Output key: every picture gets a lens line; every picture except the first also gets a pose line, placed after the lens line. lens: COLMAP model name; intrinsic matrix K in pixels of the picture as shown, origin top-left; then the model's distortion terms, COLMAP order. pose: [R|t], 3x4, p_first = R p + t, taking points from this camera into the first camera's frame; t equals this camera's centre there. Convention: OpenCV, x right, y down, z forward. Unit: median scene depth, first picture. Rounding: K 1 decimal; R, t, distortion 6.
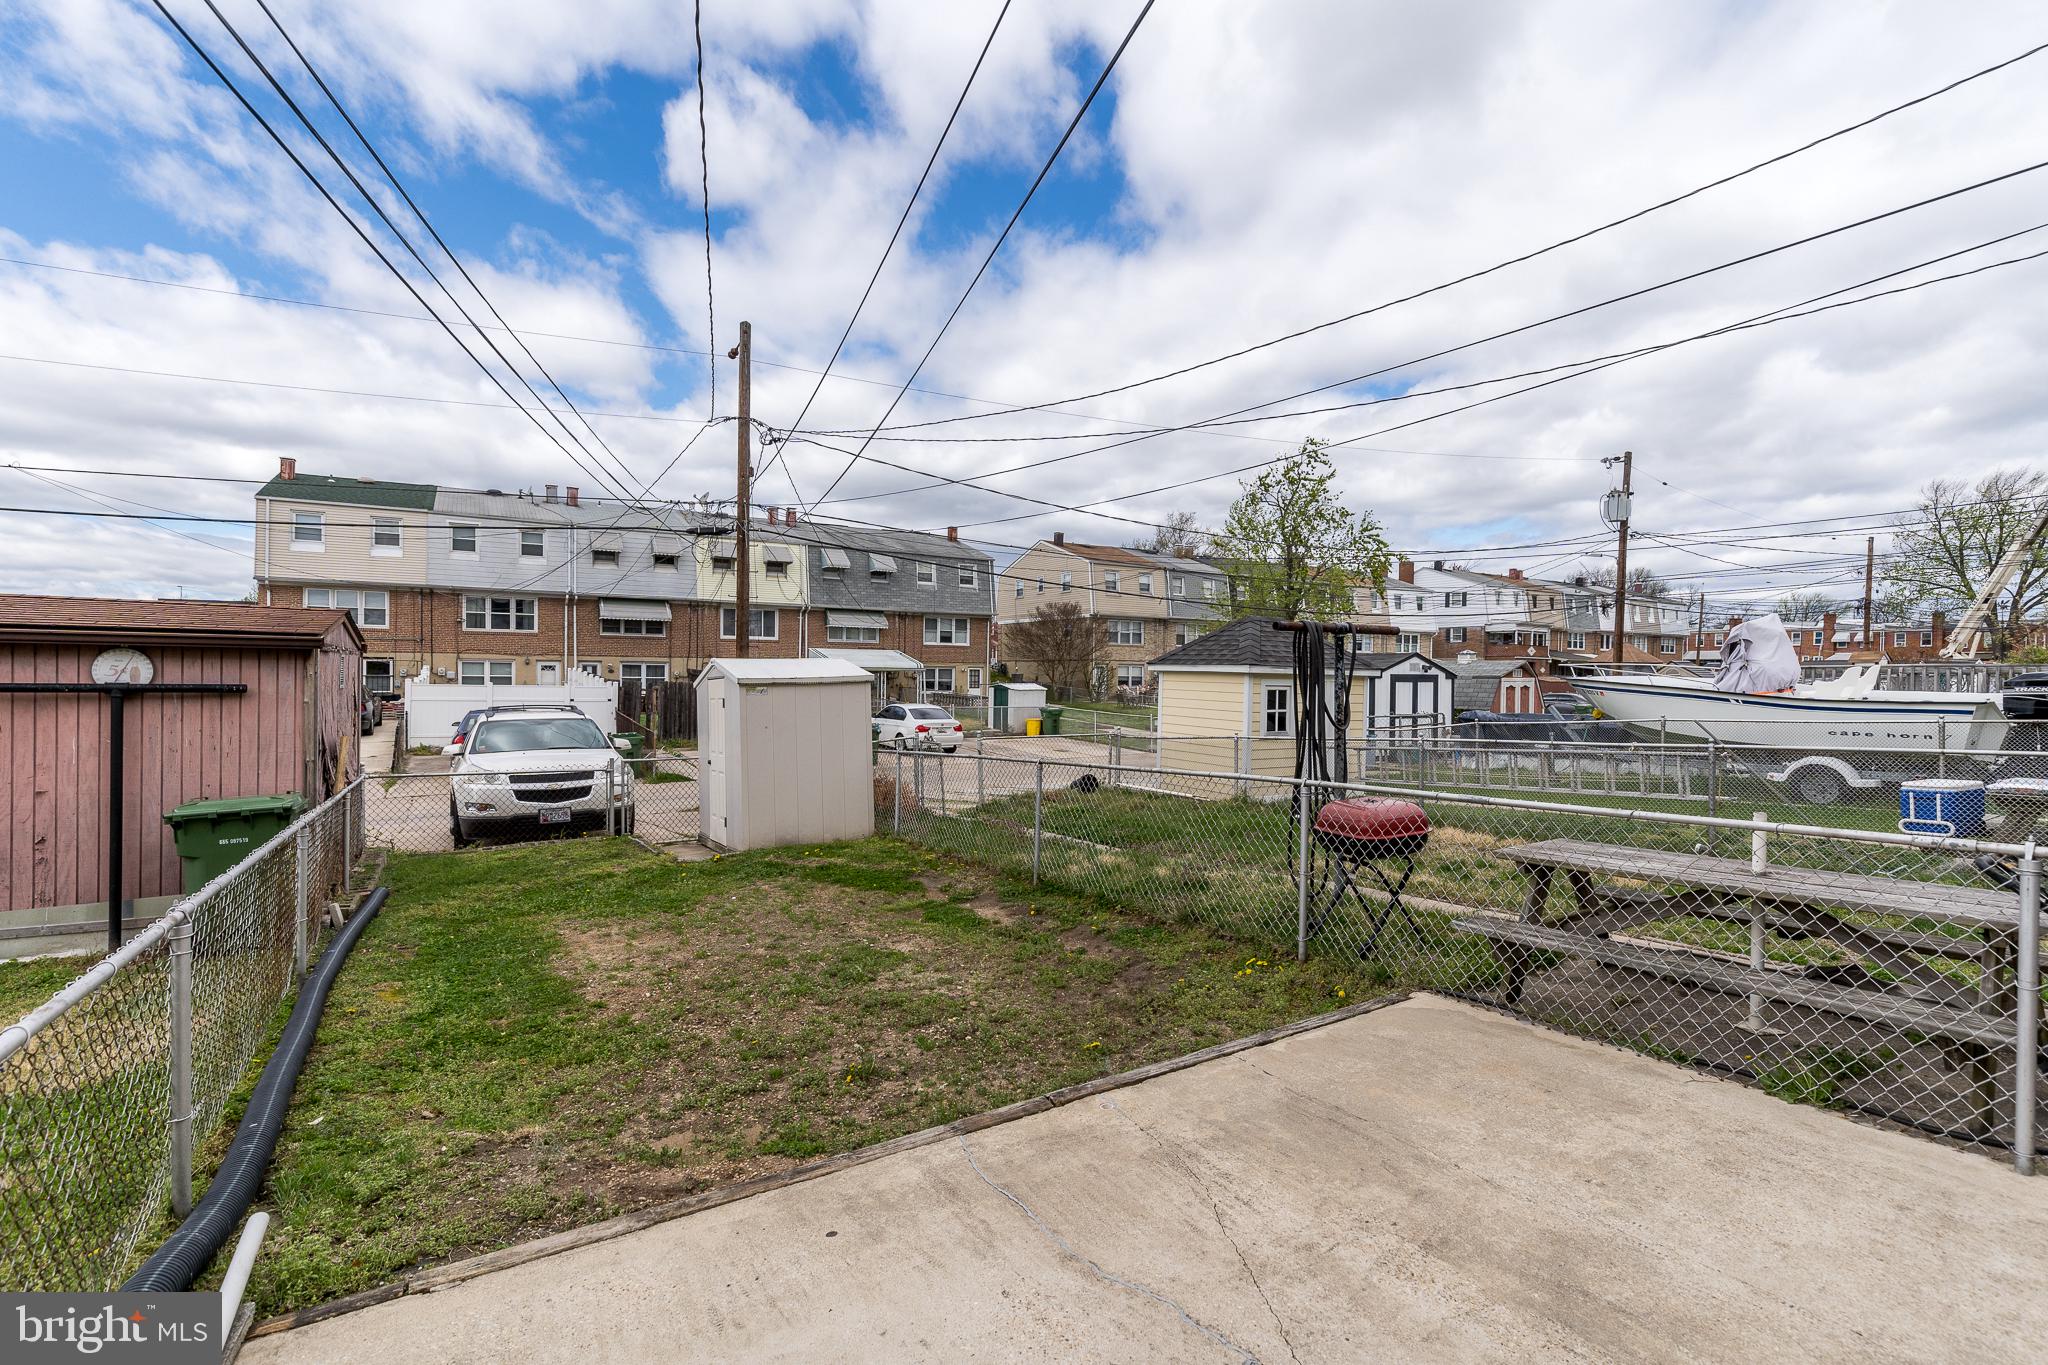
lens RADIAL K [[930.1, 0, 1011.9], [0, 930.1, 680.7], [0, 0, 1]] dist [0.011273, -0.001931]
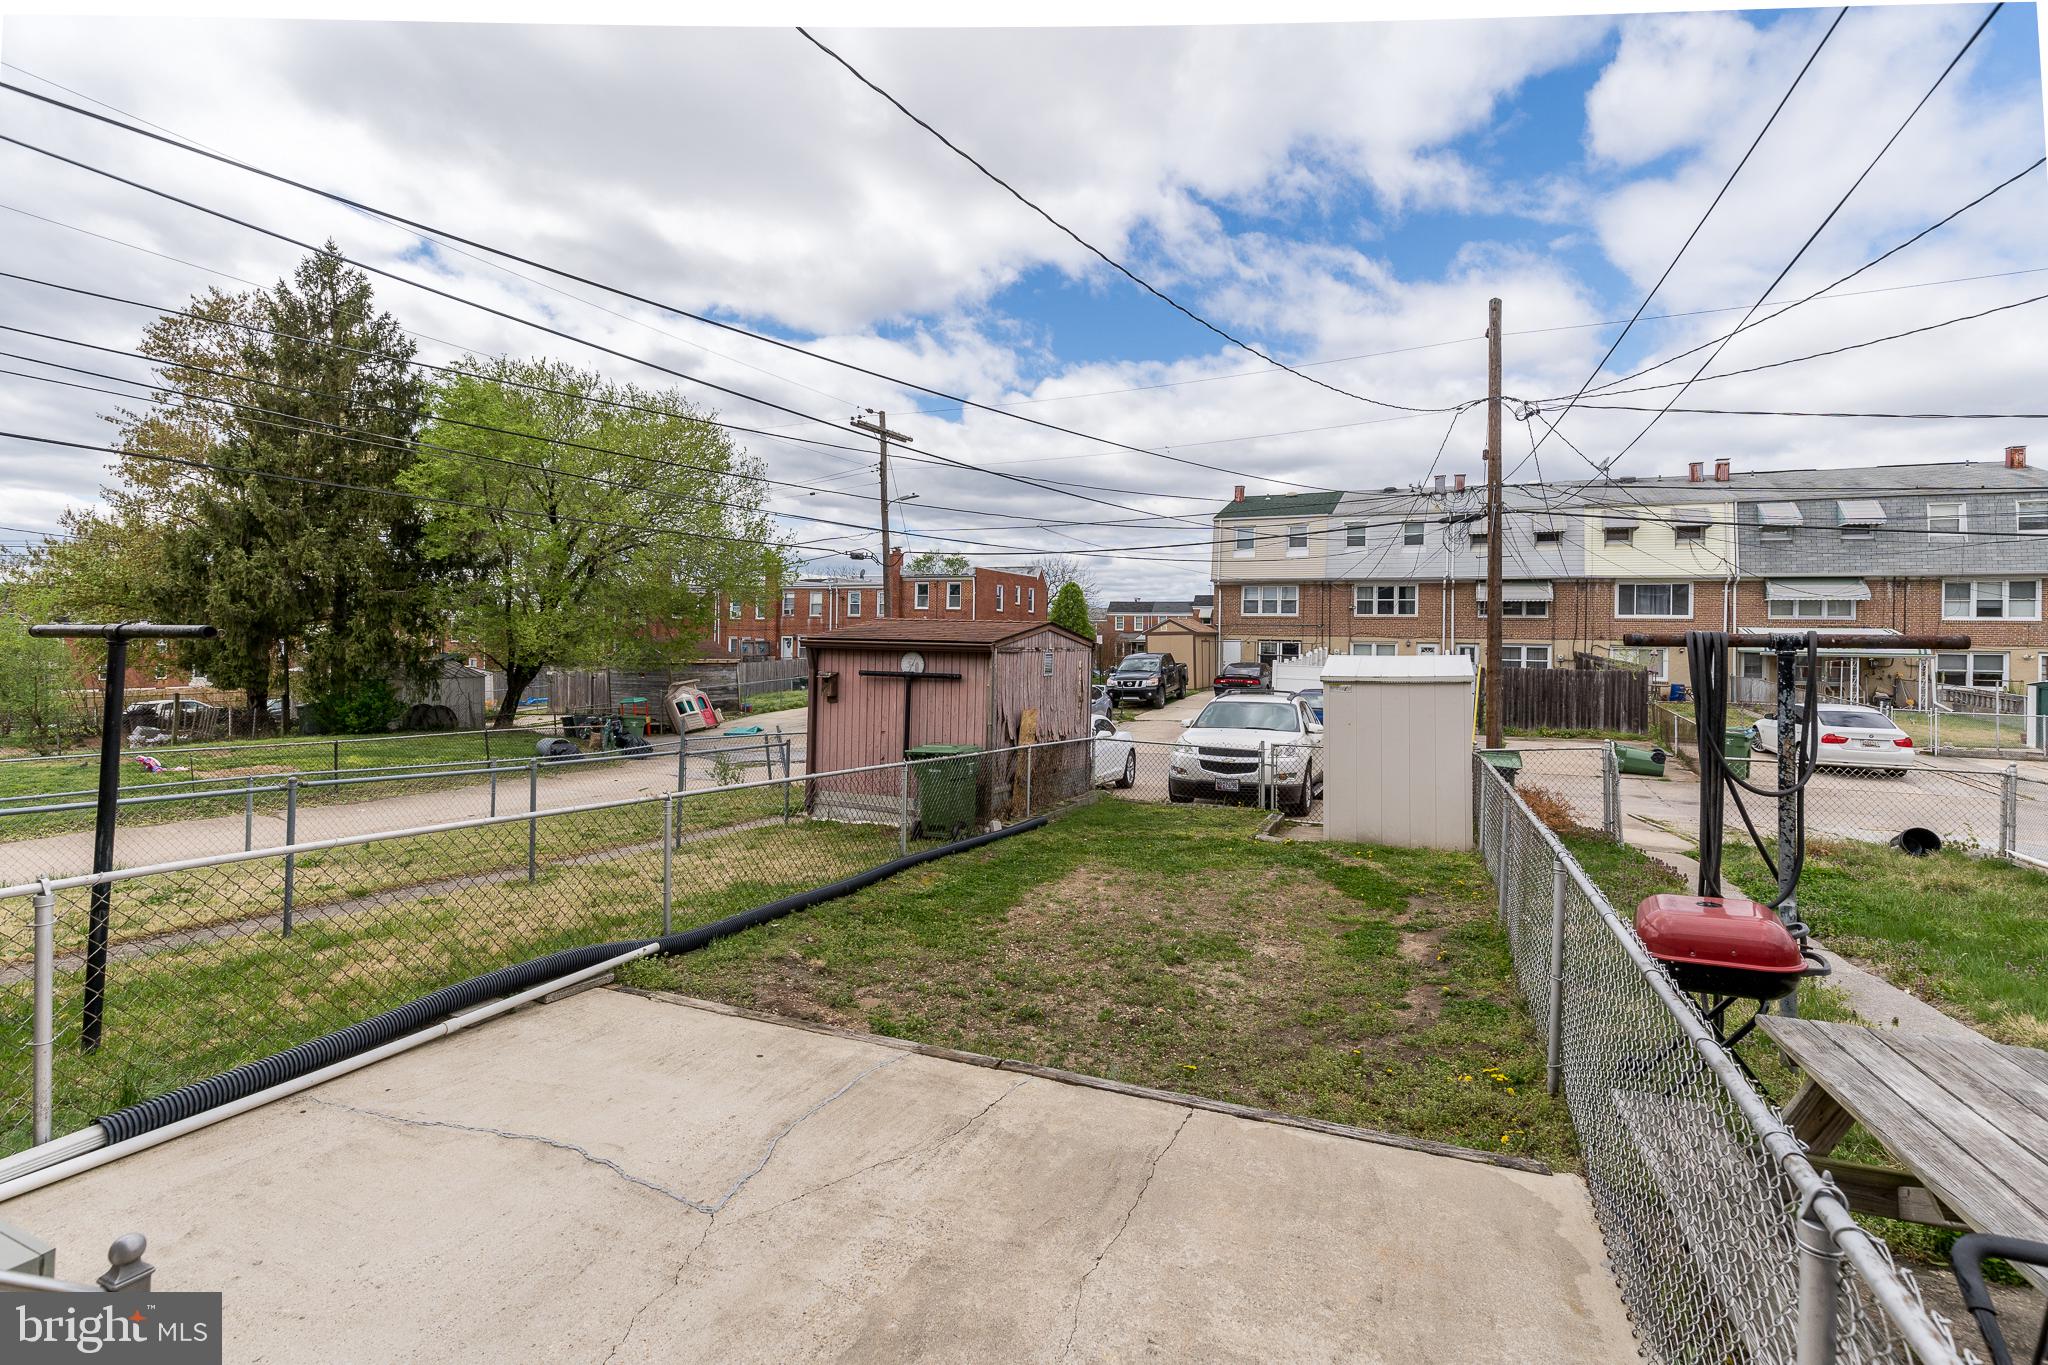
lens RADIAL K [[930.1, 0, 1047.6], [0, 930.1, 622.4], [0, 0, 1]] dist [0.011273, -0.001931]
pose [[0.588651, -0.015222, -0.808244, 0.557580], [-0.014814, 0.999452, -0.029613, -0.039840], [0.808252, 0.029405, 0.588103, 0.180932]]
